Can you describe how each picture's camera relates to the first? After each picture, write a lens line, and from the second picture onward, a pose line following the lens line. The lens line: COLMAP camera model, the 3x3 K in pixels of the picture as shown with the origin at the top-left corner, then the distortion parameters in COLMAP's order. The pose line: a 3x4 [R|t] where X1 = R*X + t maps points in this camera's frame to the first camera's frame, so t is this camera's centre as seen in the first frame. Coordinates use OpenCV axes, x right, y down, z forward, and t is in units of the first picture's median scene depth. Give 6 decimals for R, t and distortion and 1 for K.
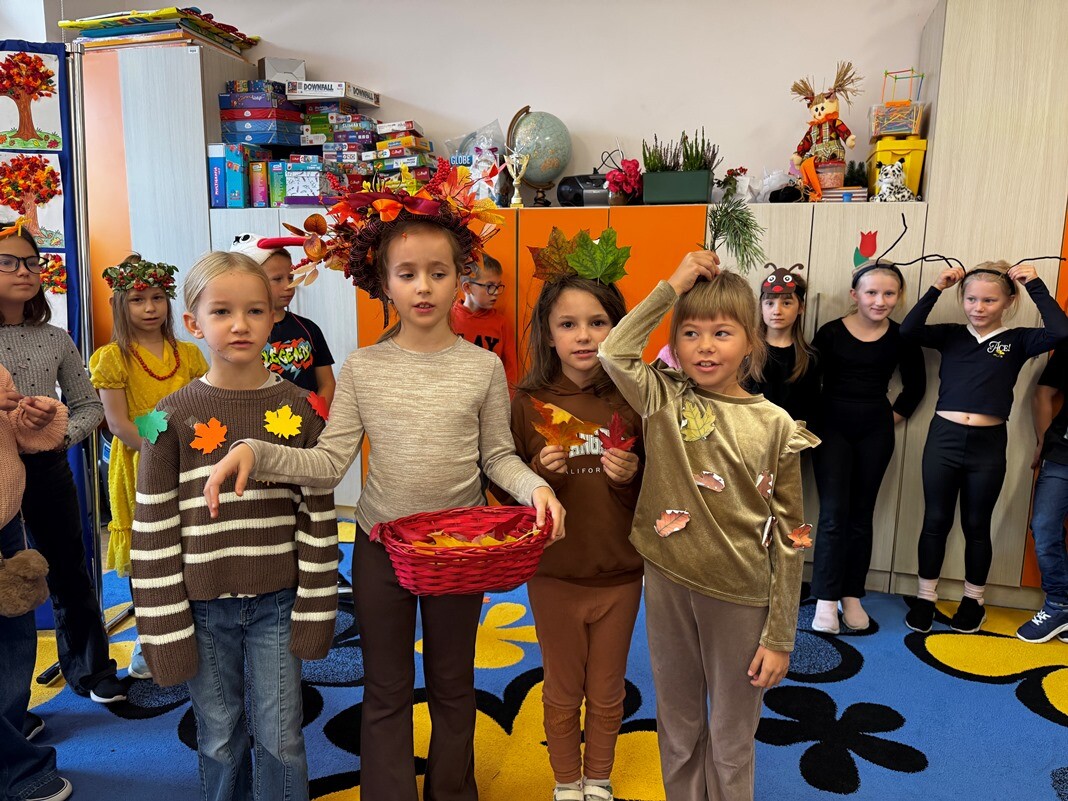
lens RADIAL K [[759.9, 0, 538.8], [0, 759.9, 398.5], [0, 0, 1]] dist [0.035644, -0.045737]
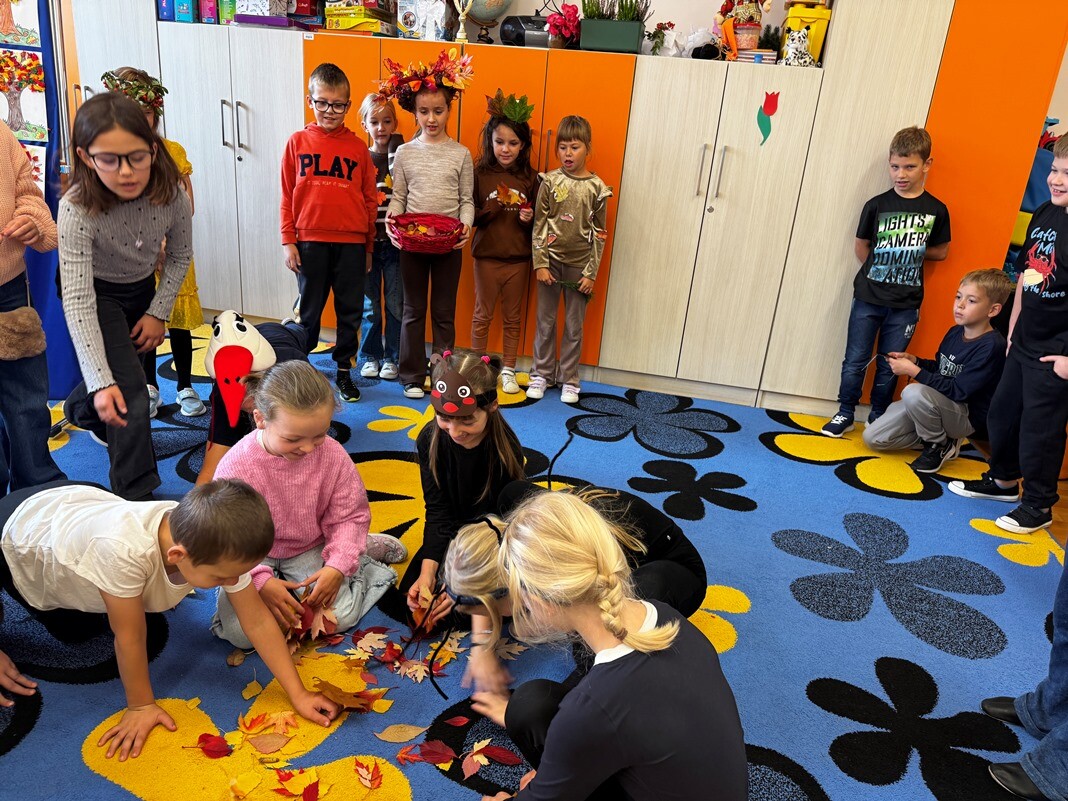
lens RADIAL K [[759.2, 0, 535.7], [0, 759.2, 408.5], [0, 0, 1]] dist [0.005239, -0.011449]
pose [[0.994391, 0.037810, 0.098776, -0.011885], [-0.055717, 0.981089, 0.185363, 0.046528], [-0.089899, -0.189826, 0.977693, -0.141730]]
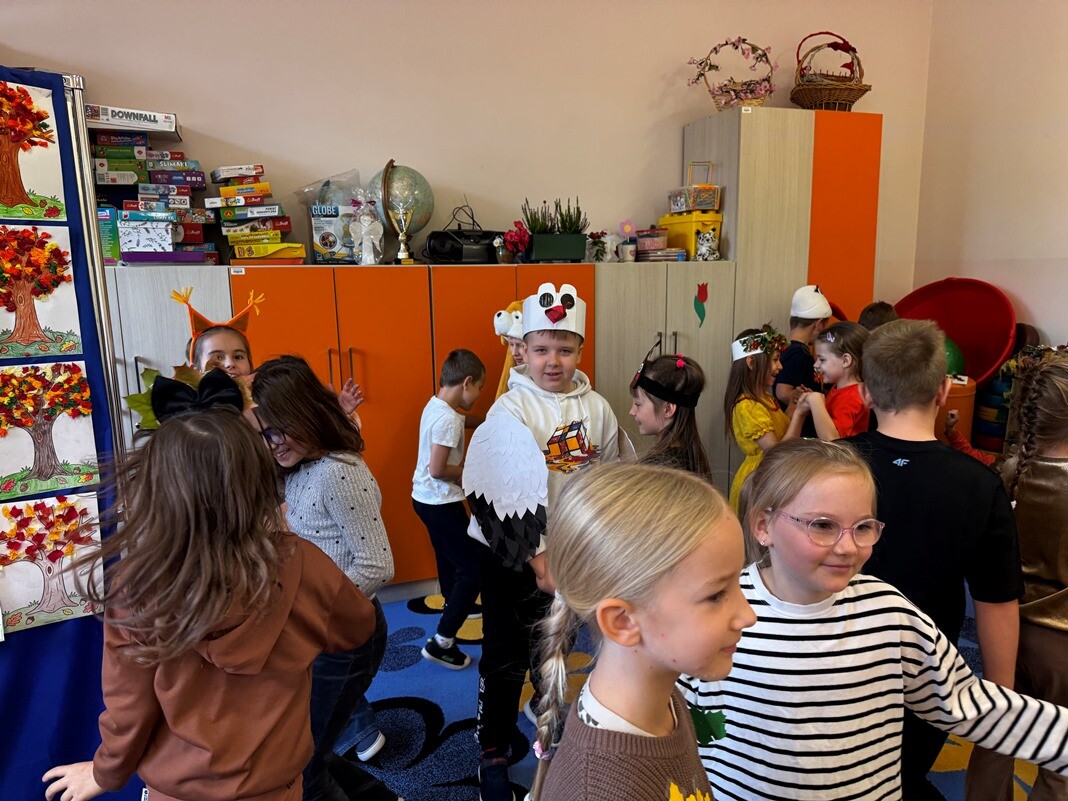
lens RADIAL K [[751.1, 0, 531.3], [0, 751.1, 402.5], [0, 0, 1]] dist [0.055282, -0.068005]
pose [[0.792677, -0.128082, 0.596035, -0.520393], [0.129036, 0.990779, 0.041302, -0.090620], [-0.595830, 0.044171, 0.801895, 0.118985]]
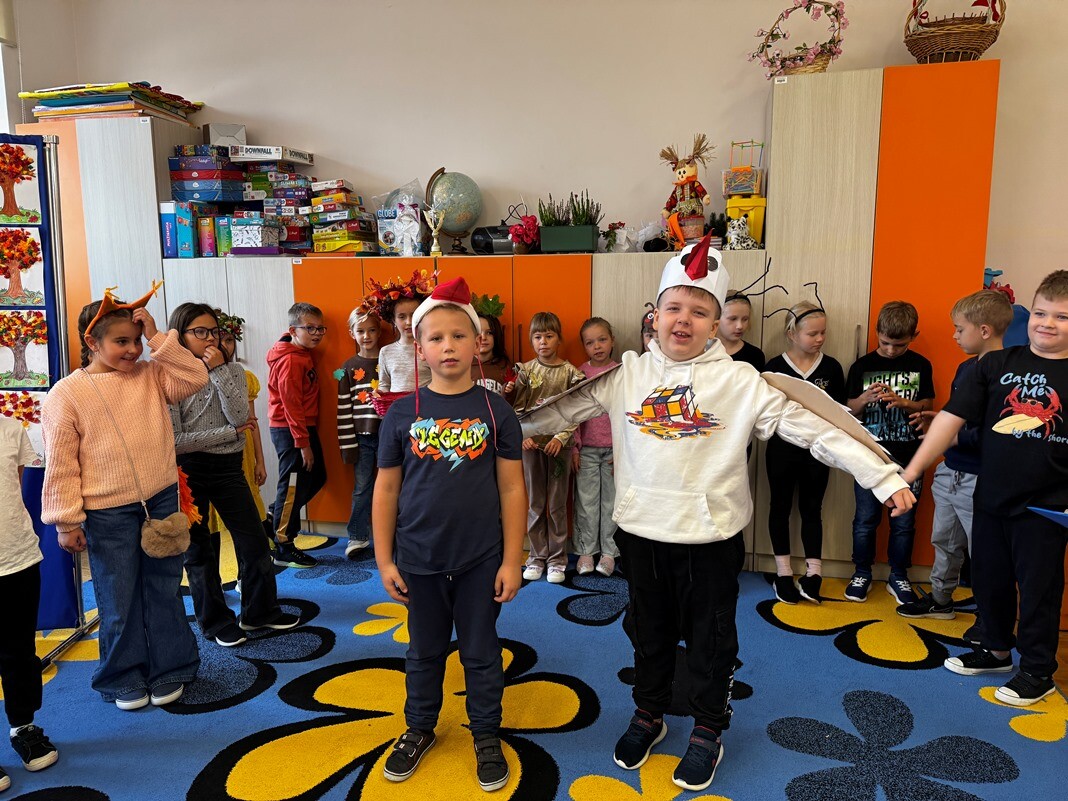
lens RADIAL K [[751.1, 0, 531.3], [0, 751.1, 402.5], [0, 0, 1]] dist [0.055282, -0.068005]
pose [[0.997776, -0.029965, 0.059538, 0.042562], [0.030832, 0.999431, -0.013705, -0.005059], [-0.059094, 0.015510, 0.998132, -0.158764]]
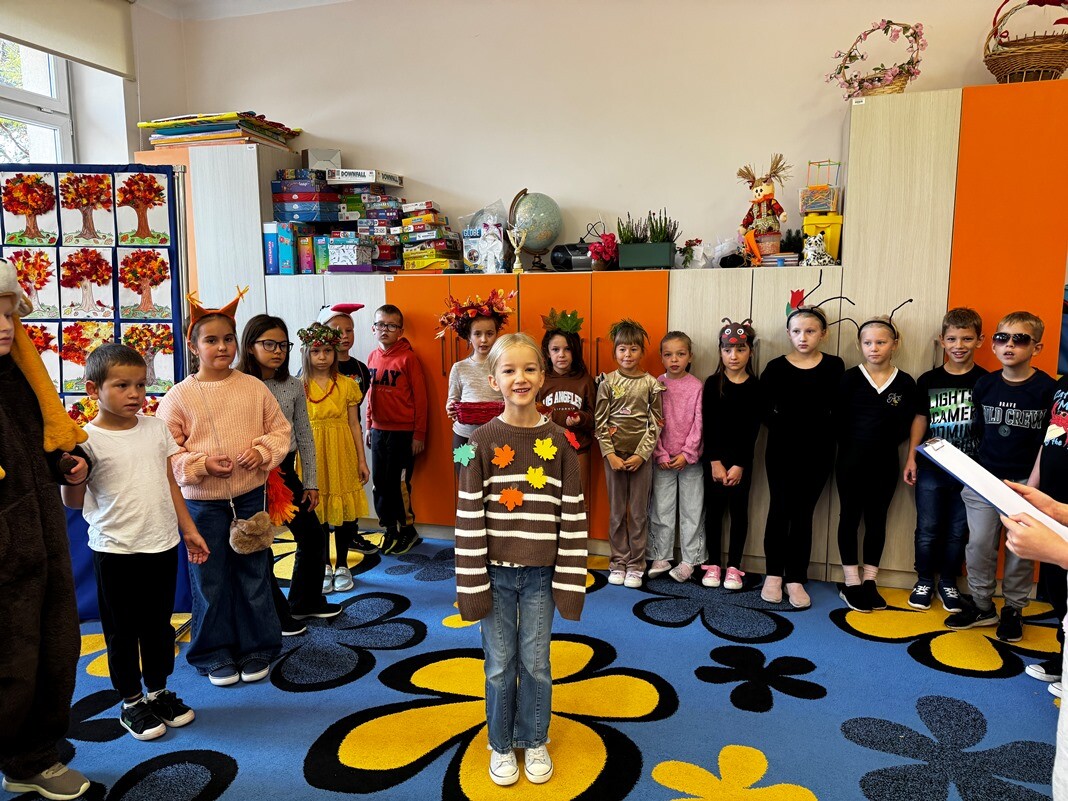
lens RADIAL K [[751.0, 0, 537.3], [0, 751.0, 406.5], [0, 0, 1]] dist [0.110233, -0.168822]
pose [[0.999727, -0.017998, -0.014904, 0.016880], [0.017594, 0.999485, -0.026841, -0.000545], [0.015379, 0.026572, 0.999529, -0.213987]]
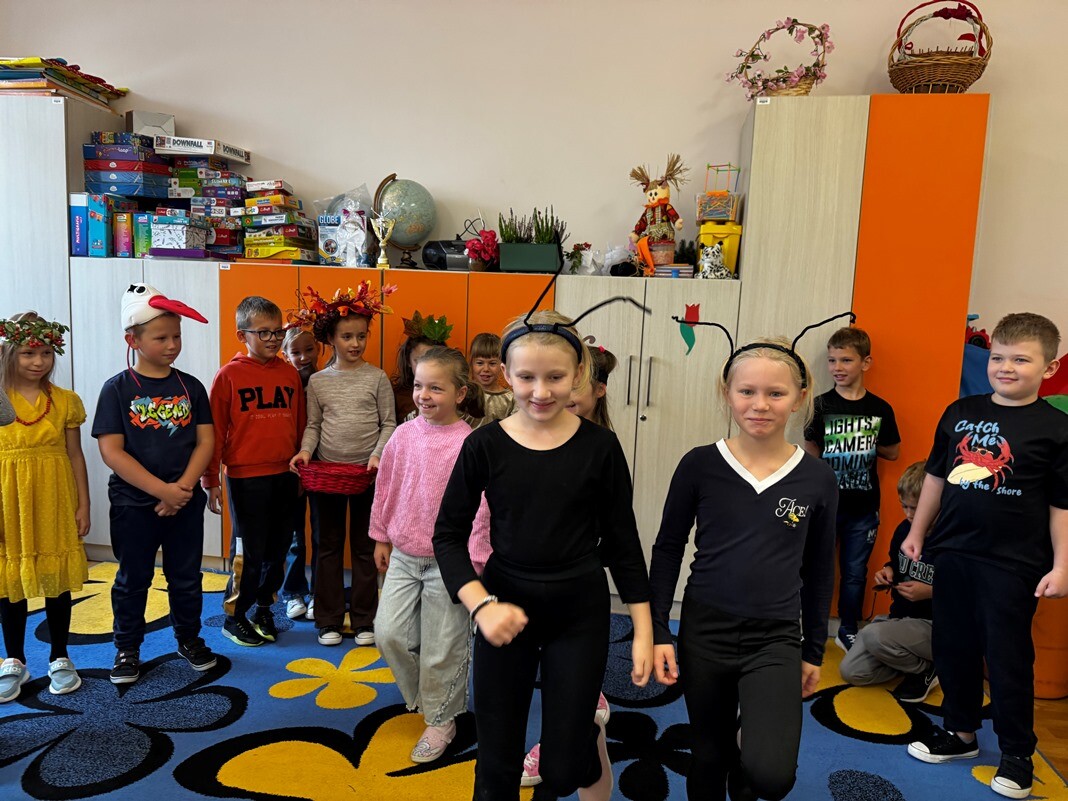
lens RADIAL K [[751.4, 0, 528.5], [0, 751.4, 409.1], [0, 0, 1]] dist [0.086767, -0.129055]
pose [[0.990248, 0.010444, 0.138925, 0.028380], [-0.004410, 0.999036, -0.043667, -0.009576], [-0.139248, 0.042628, 0.989340, -0.064424]]
